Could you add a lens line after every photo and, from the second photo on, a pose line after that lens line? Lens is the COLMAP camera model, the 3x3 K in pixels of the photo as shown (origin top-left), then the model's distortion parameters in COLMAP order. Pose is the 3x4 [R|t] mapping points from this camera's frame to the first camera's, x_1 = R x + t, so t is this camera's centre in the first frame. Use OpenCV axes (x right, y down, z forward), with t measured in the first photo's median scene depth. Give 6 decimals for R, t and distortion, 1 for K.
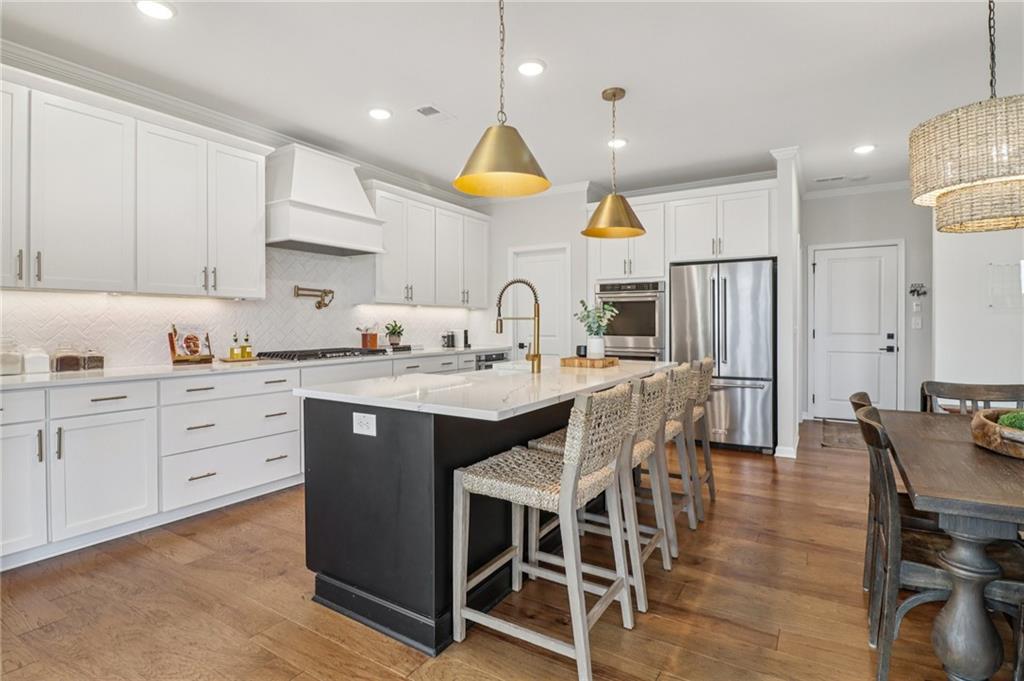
lens RADIAL K [[505.7, 0, 515.3], [0, 505.7, 327.1], [0, 0, 1]] dist [0.001126, -0.011328]
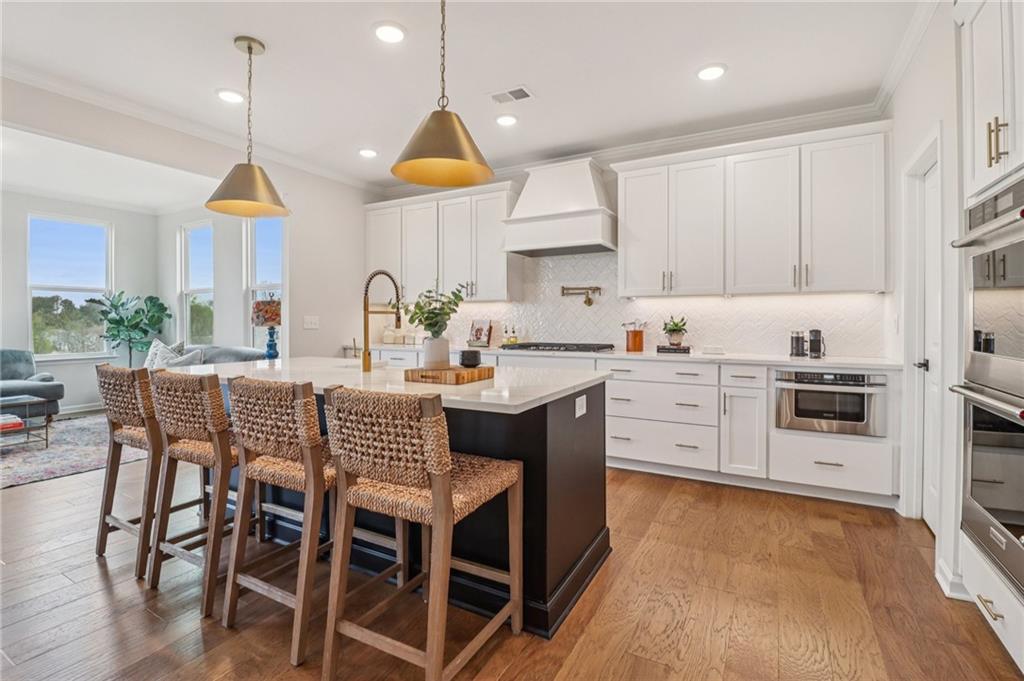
lens RADIAL K [[474.5, 0, 514.7], [0, 474.5, 324.0], [0, 0, 1]] dist [0.003688, -0.015273]
pose [[0.050944, 0.006023, -0.998683, 0.597692], [-0.007229, 0.999958, 0.005662, -0.002121], [0.998675, 0.006931, 0.050985, 0.799313]]
